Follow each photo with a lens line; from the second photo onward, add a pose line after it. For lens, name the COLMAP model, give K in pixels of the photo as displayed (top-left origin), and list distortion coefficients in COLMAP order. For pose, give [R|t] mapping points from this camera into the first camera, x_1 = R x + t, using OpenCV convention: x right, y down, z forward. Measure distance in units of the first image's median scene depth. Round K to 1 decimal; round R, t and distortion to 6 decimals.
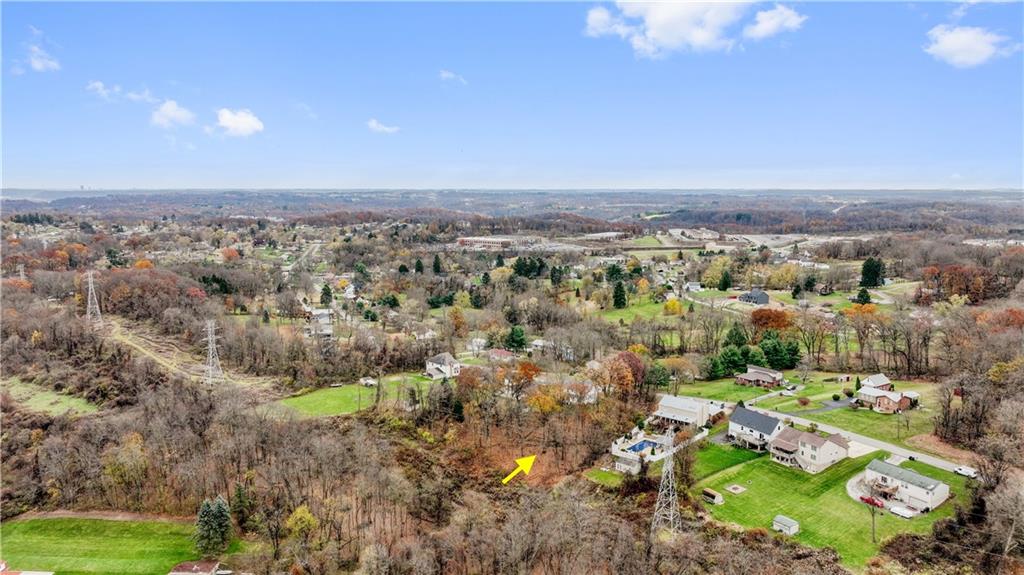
lens RADIAL K [[748.7, 0, 512.0], [0, 748.7, 287.5], [0, 0, 1]] dist [0.002669, -0.000773]
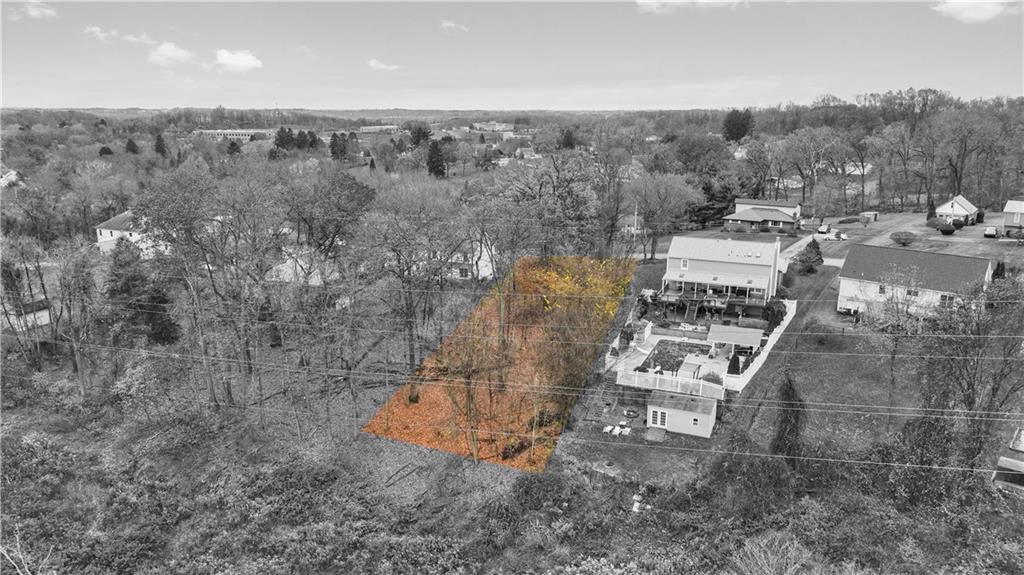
lens RADIAL K [[748.7, 0, 512.0], [0, 748.7, 287.5], [0, 0, 1]] dist [0.002669, -0.000773]
pose [[0.951070, -0.072377, 0.300380, -0.017330], [0.043650, 0.993900, 0.101275, 0.124176], [-0.305877, -0.083208, 0.948428, 0.610697]]
